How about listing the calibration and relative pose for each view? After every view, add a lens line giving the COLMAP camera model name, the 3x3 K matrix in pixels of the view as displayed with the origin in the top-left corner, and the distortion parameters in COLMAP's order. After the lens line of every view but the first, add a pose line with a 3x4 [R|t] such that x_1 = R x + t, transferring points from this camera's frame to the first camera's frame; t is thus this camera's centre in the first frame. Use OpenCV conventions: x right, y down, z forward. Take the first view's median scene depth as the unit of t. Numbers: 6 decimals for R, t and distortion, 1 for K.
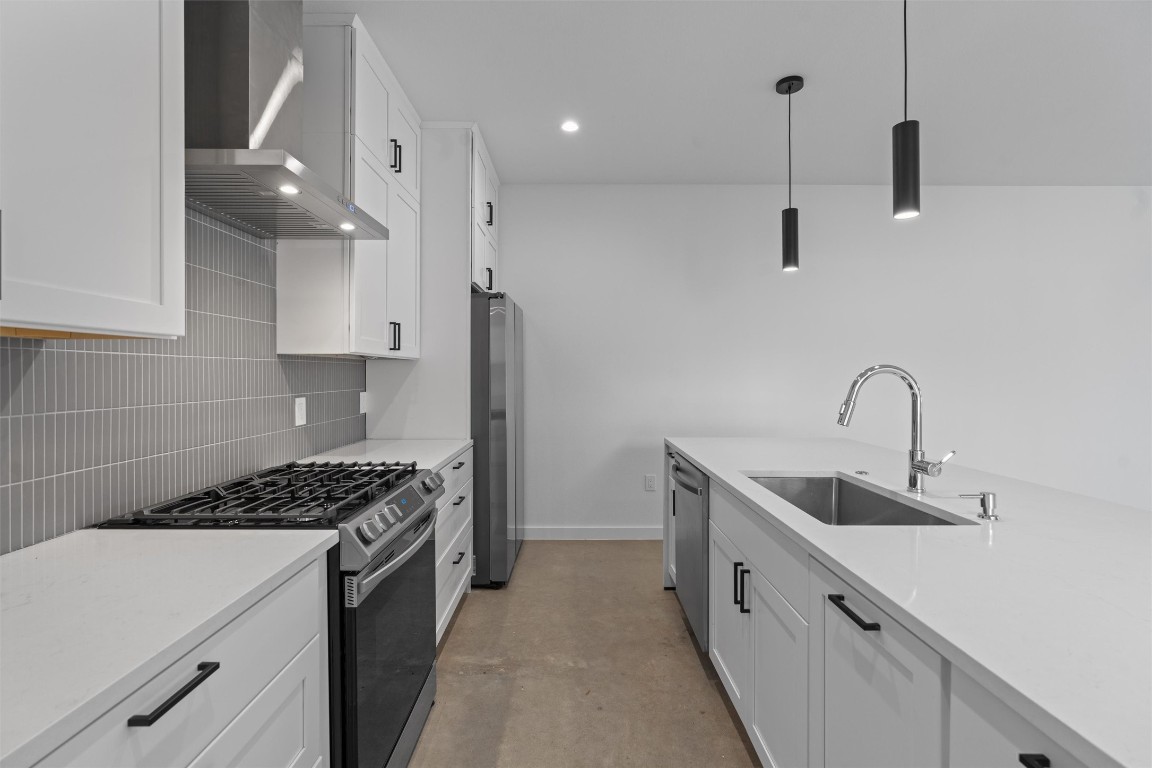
lens RADIAL K [[516.6, 0, 576.3], [0, 516.6, 385.9], [0, 0, 1]] dist [-0.014044, 0.007584]
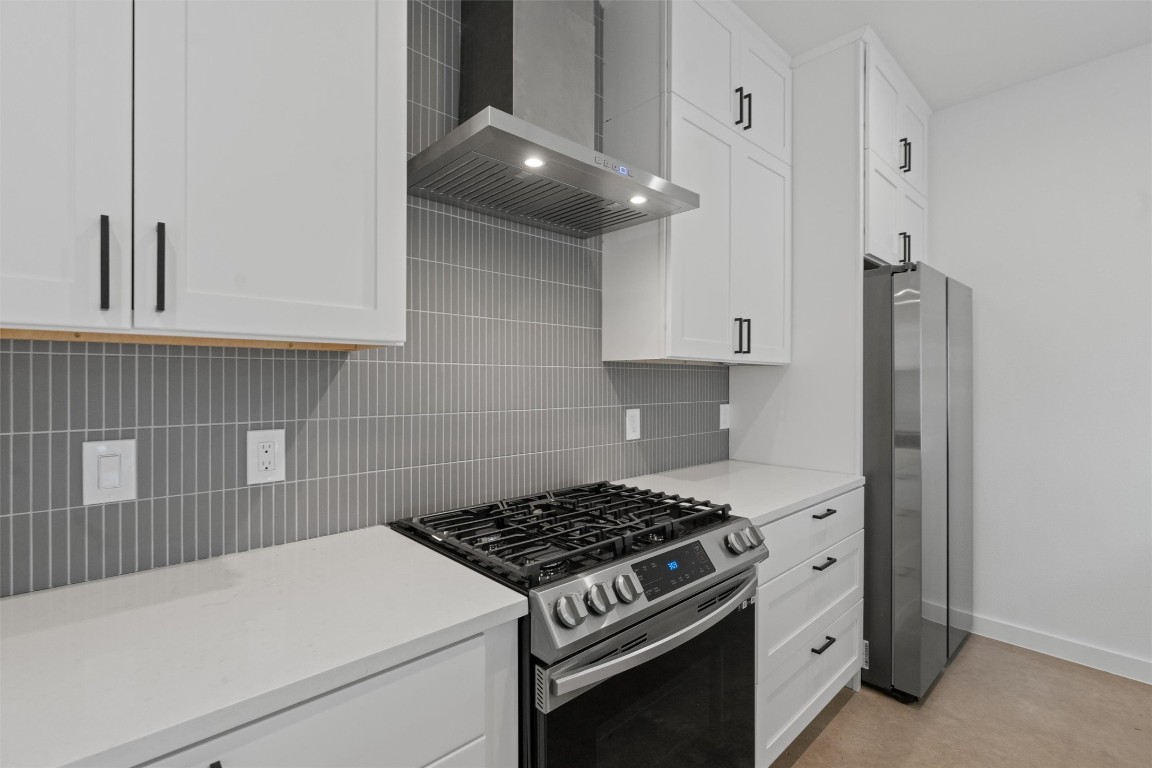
lens RADIAL K [[516.6, 0, 576.3], [0, 516.6, 385.9], [0, 0, 1]] dist [-0.014044, 0.007584]
pose [[0.679018, 0.005788, -0.734099, 0.070638], [-0.019483, 0.999759, -0.010138, -0.007612], [0.733863, 0.021187, 0.678967, 0.337662]]
